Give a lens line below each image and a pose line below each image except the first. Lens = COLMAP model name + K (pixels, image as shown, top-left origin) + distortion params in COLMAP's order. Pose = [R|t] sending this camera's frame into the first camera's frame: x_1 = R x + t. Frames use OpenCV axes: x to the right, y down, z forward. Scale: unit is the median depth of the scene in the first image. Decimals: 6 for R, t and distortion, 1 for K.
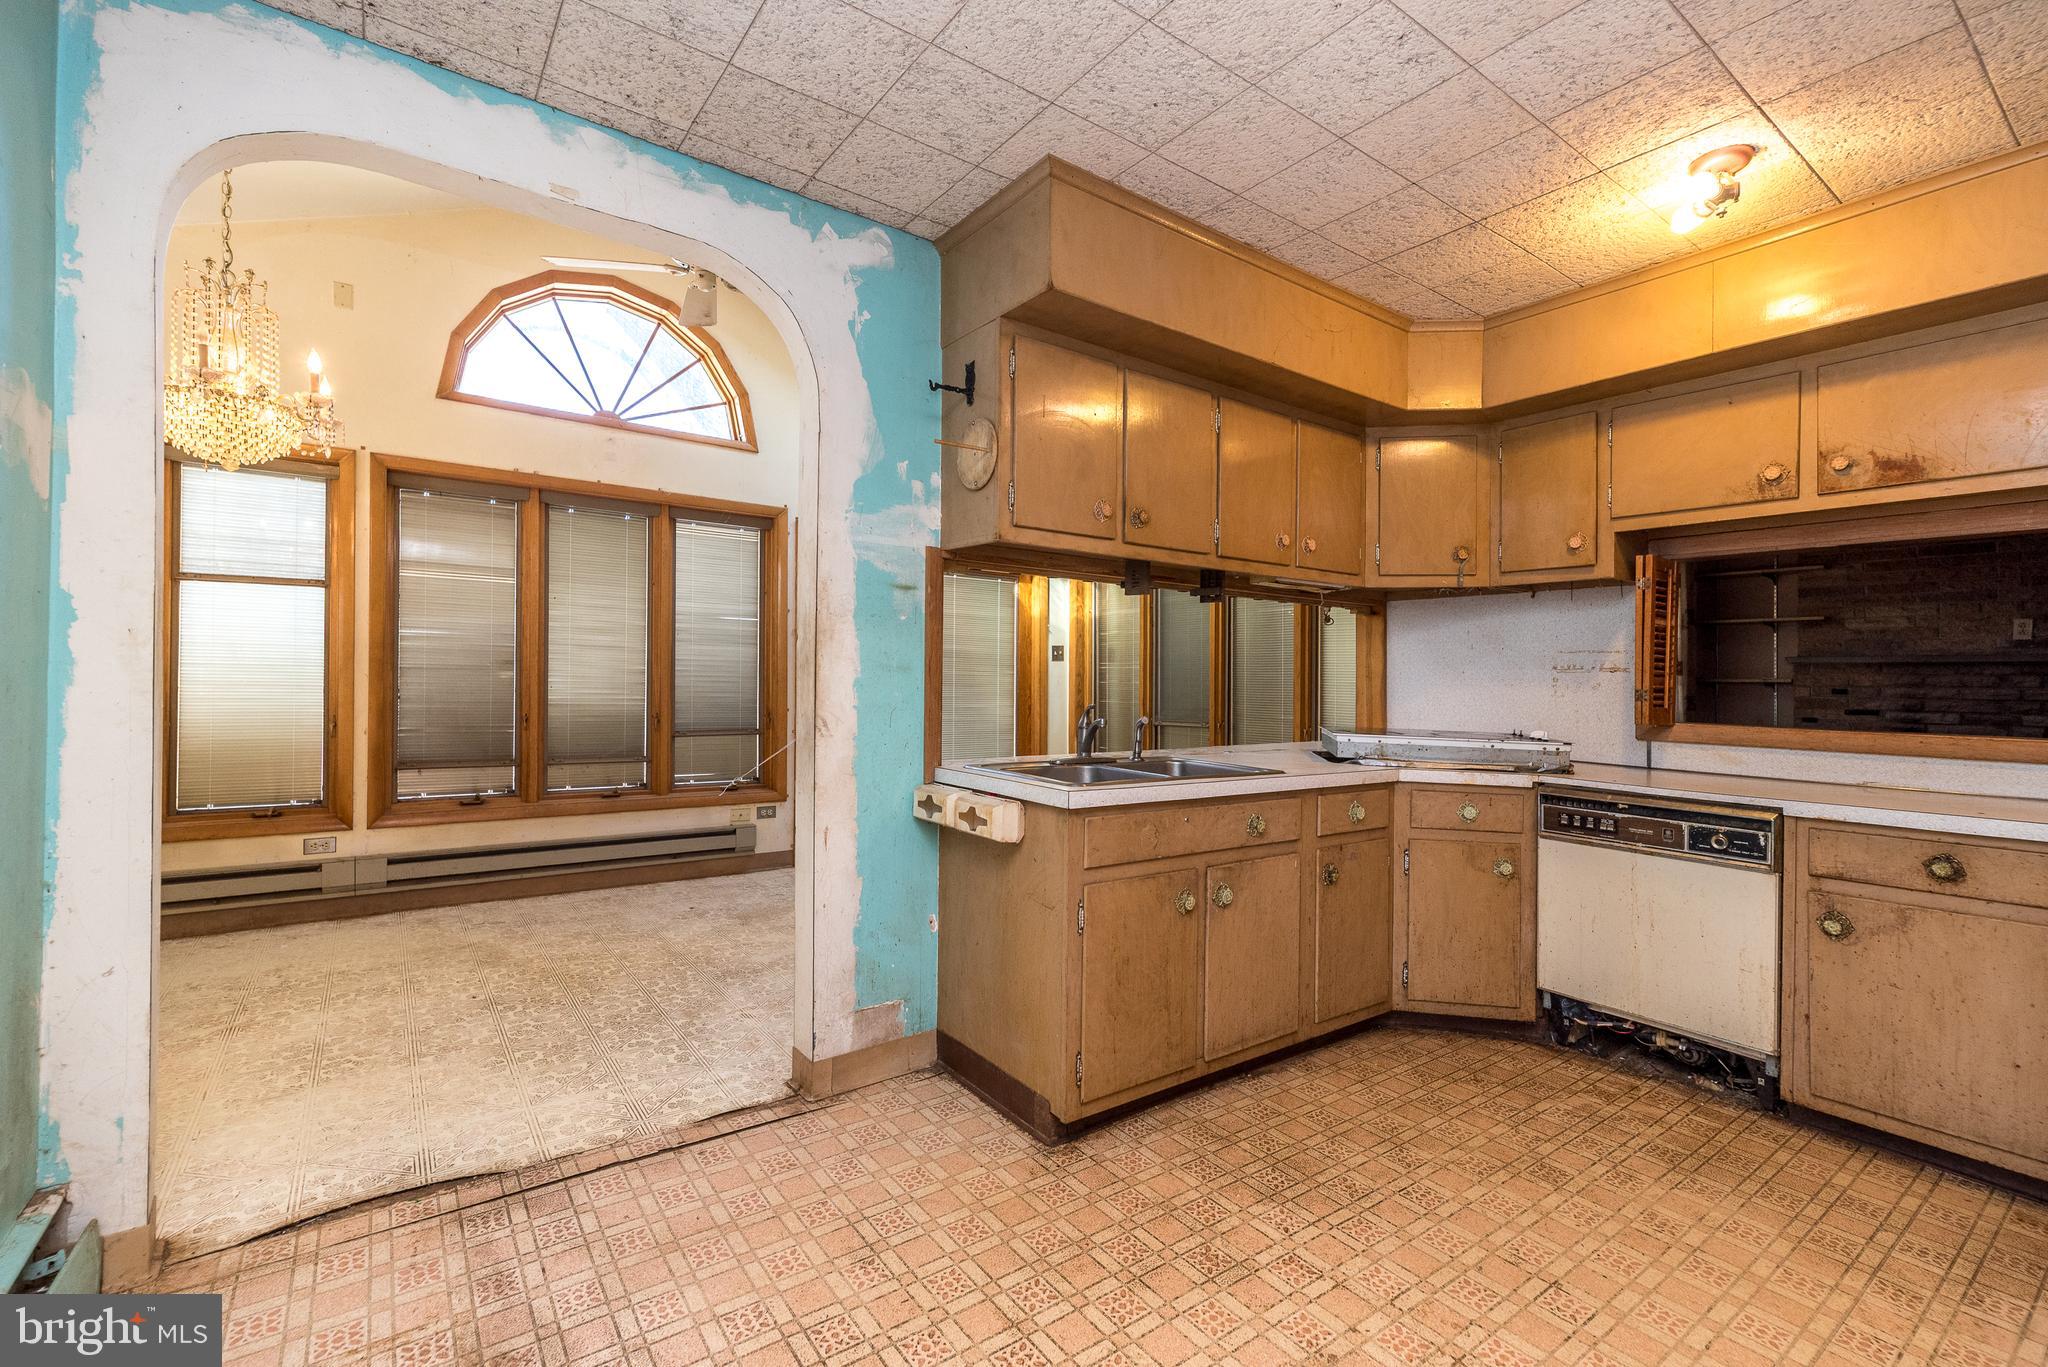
lens RADIAL K [[891.3, 0, 1023.7], [0, 891.3, 643.3], [0, 0, 1]] dist [0.006039, 0.000116]
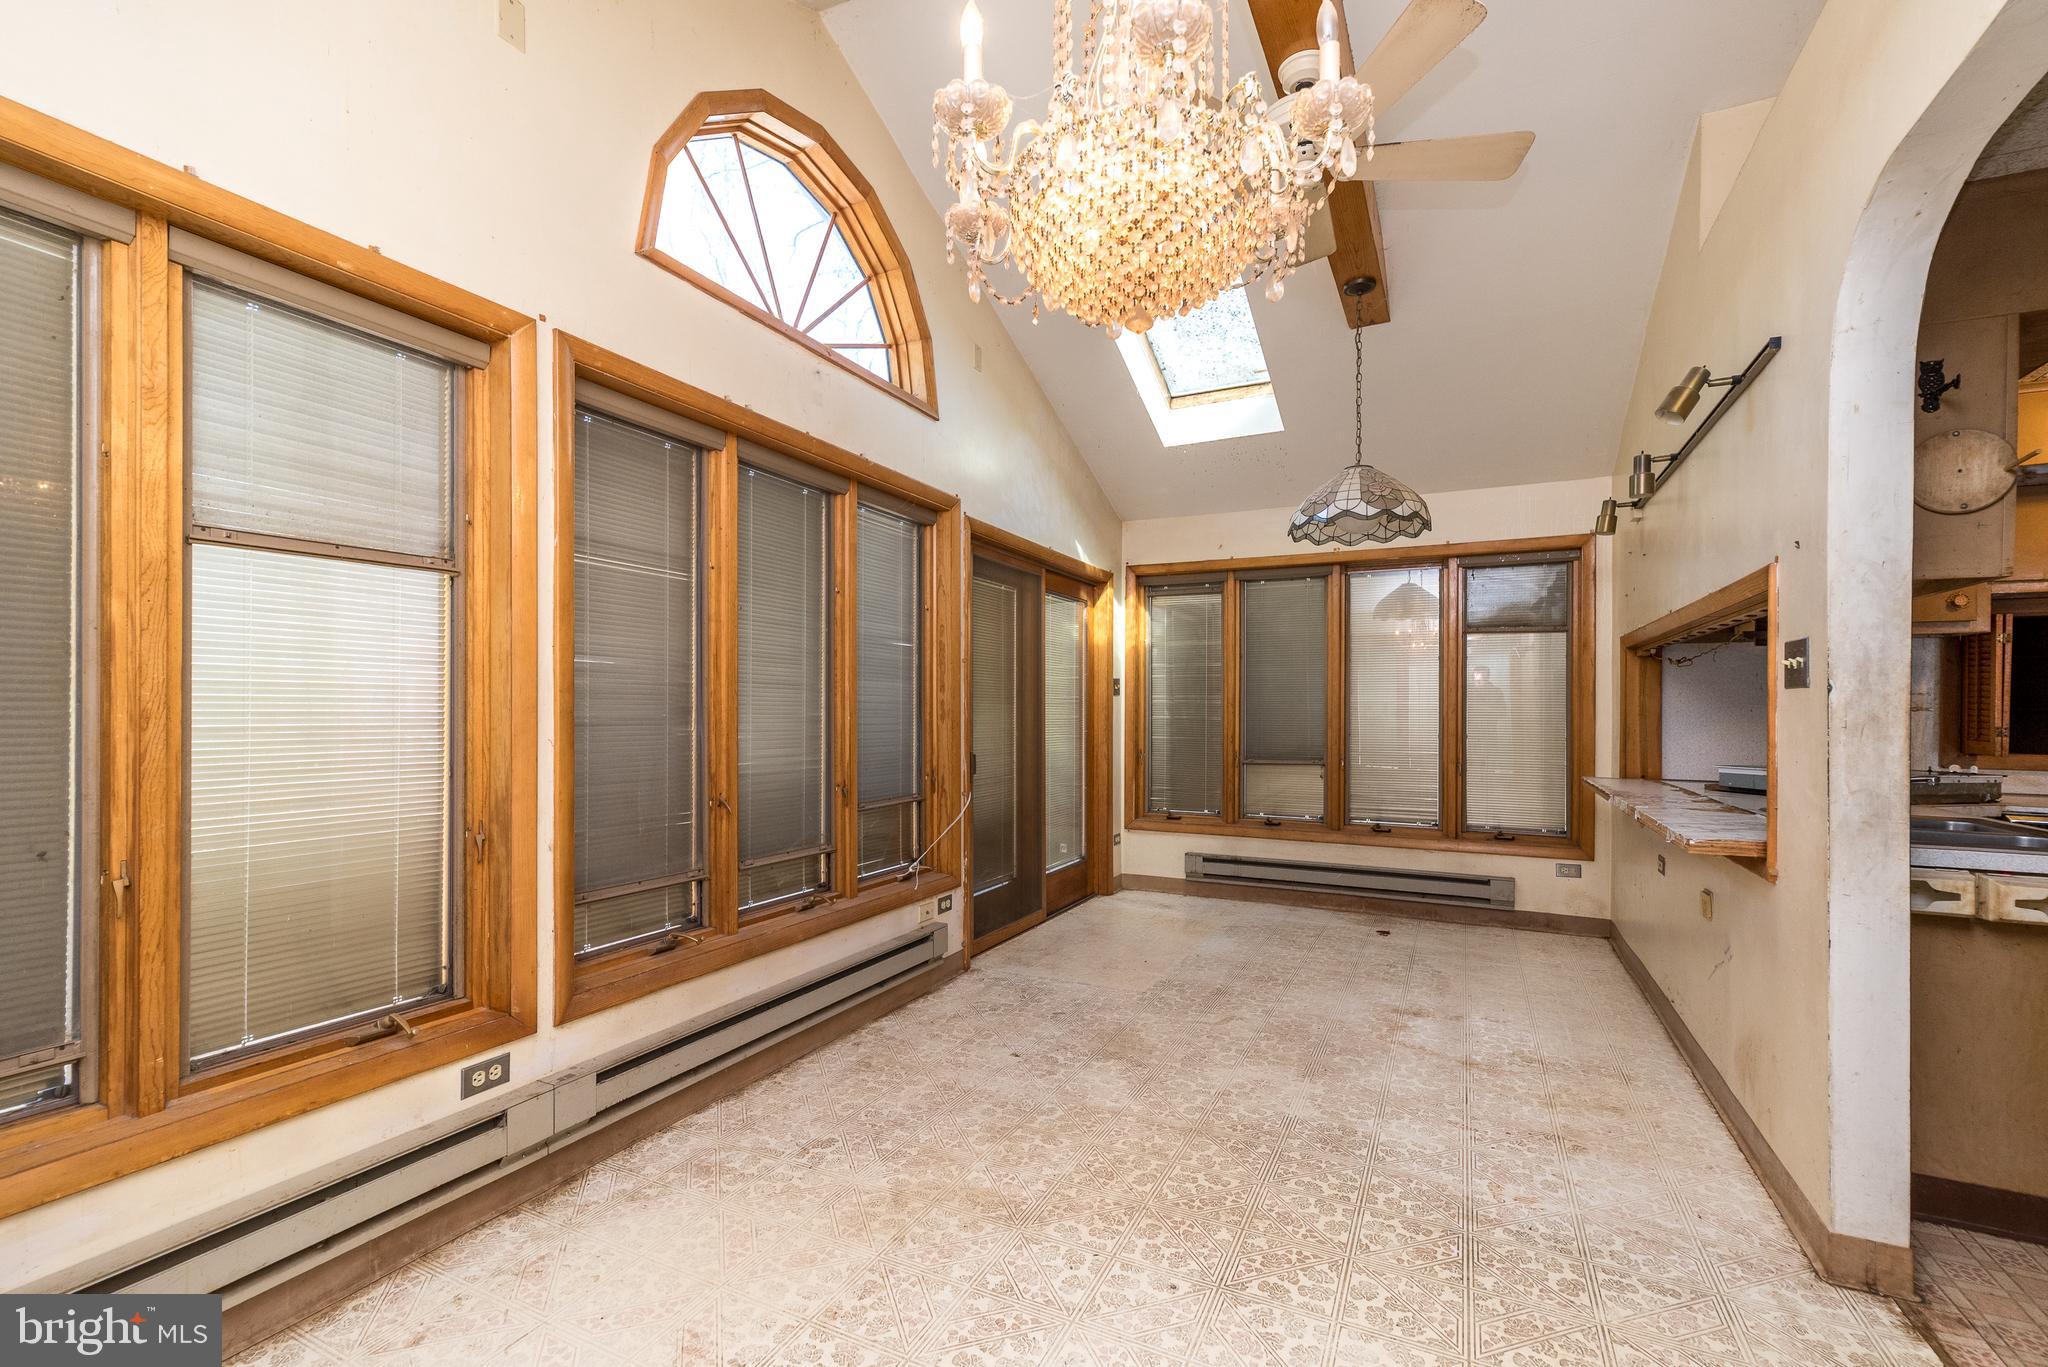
lens RADIAL K [[894.6, 0, 1016.5], [0, 894.6, 680.4], [0, 0, 1]] dist [0.009345, -0.000068]
pose [[0.886217, 0.001578, 0.463269, -1.105463], [-0.008844, 0.999870, 0.013513, -0.016186], [-0.463187, -0.016072, 0.886115, 0.590800]]
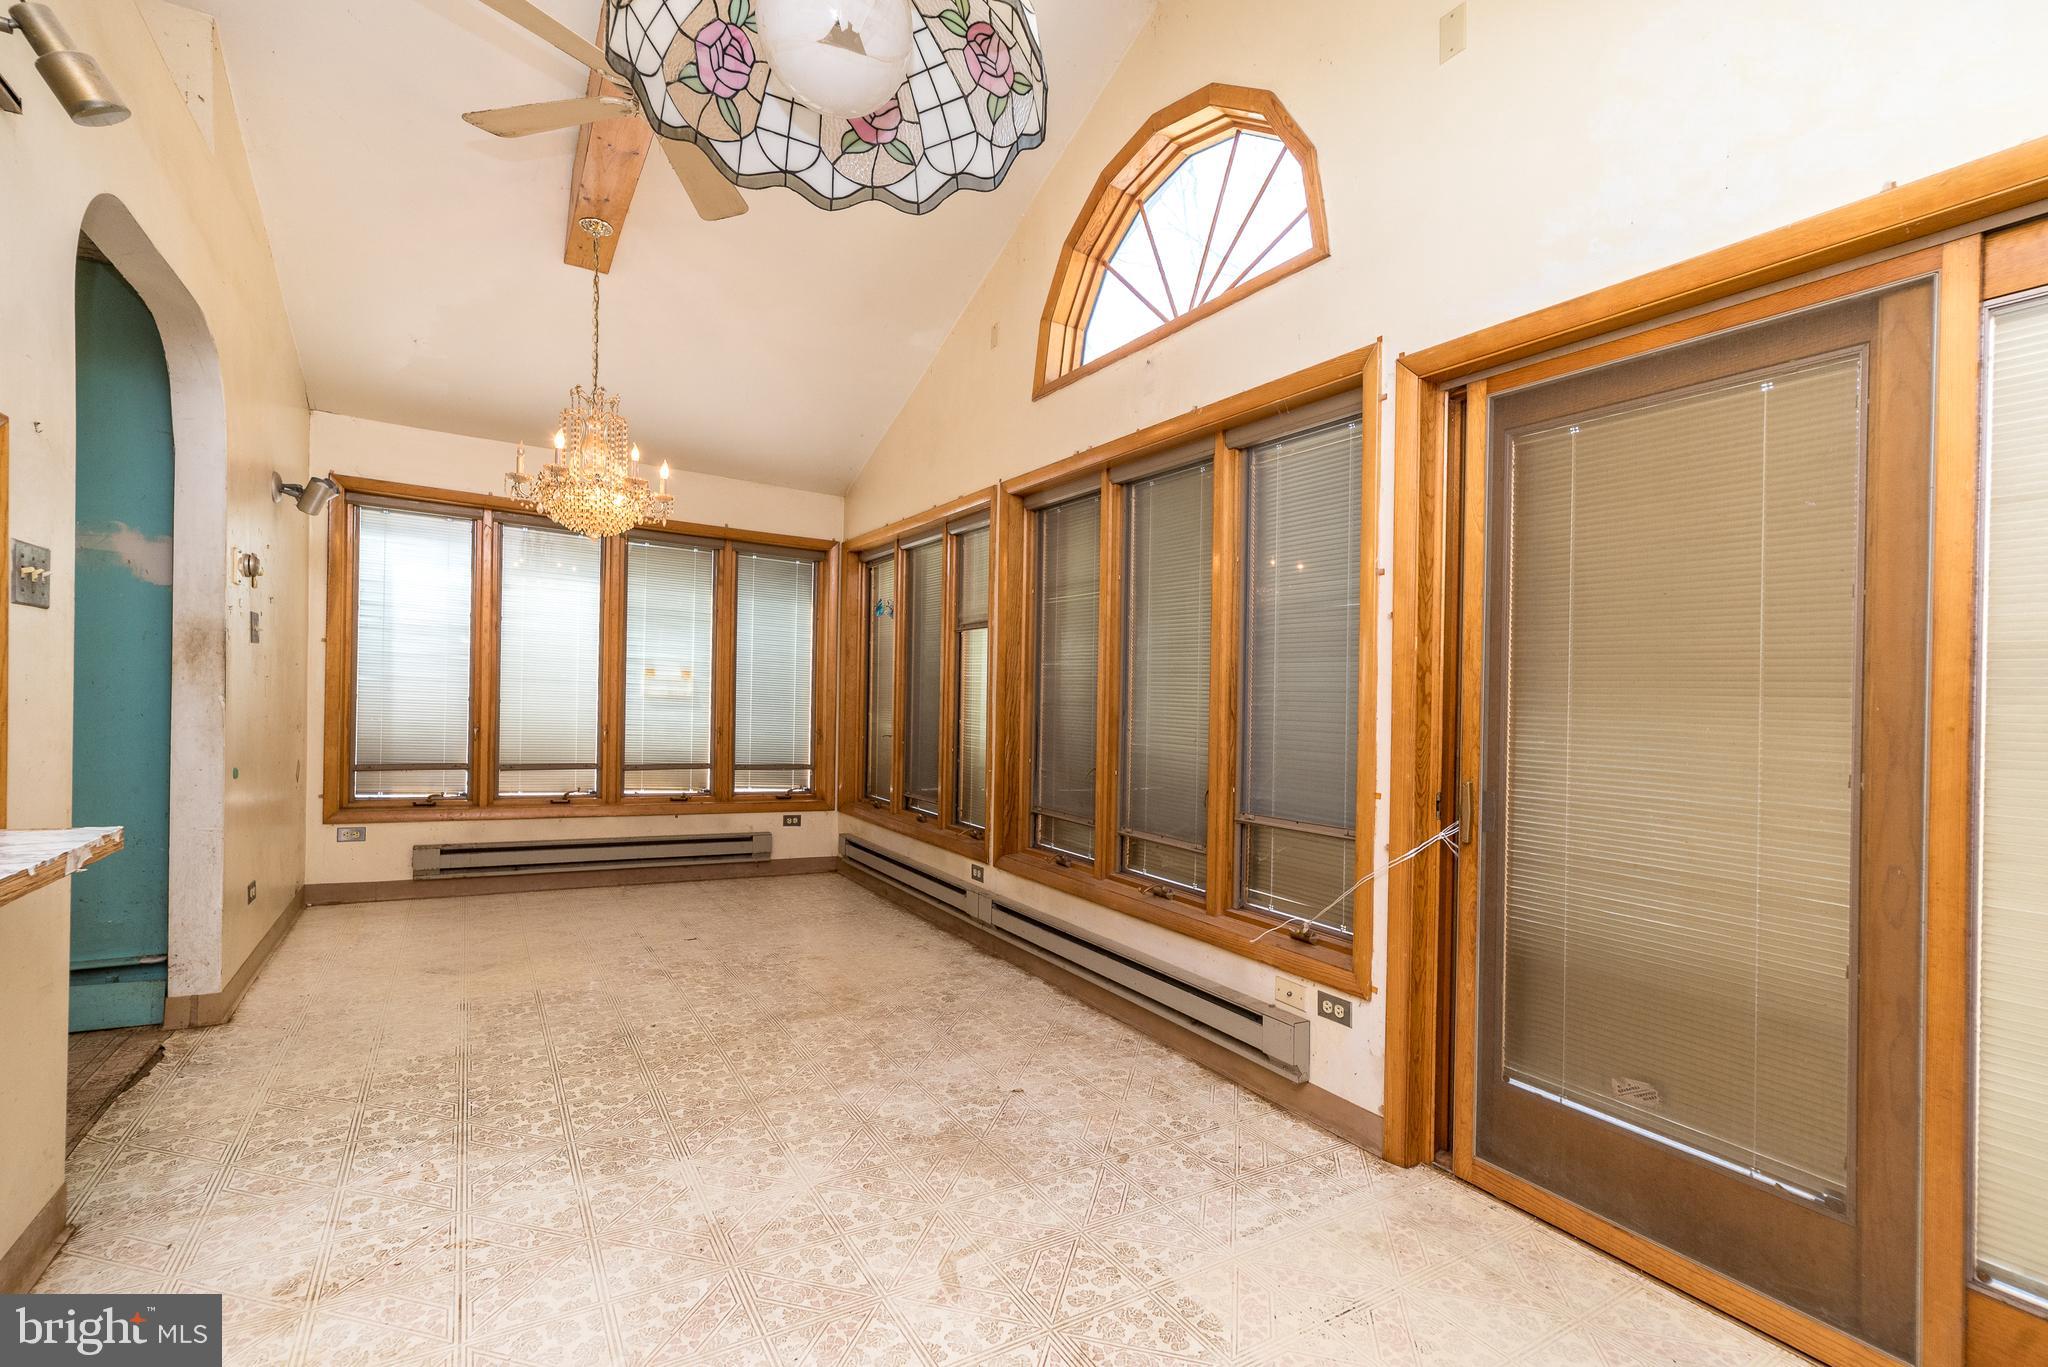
lens RADIAL K [[898.1, 0, 1020.8], [0, 898.1, 721.7], [0, 0, 1]] dist [0.002963, 0.000065]
pose [[-0.074188, -0.000013, -0.997244, 0.370517], [-0.001123, 0.999999, 0.000071, 0.073313], [0.997244, 0.001125, -0.074188, 1.652010]]
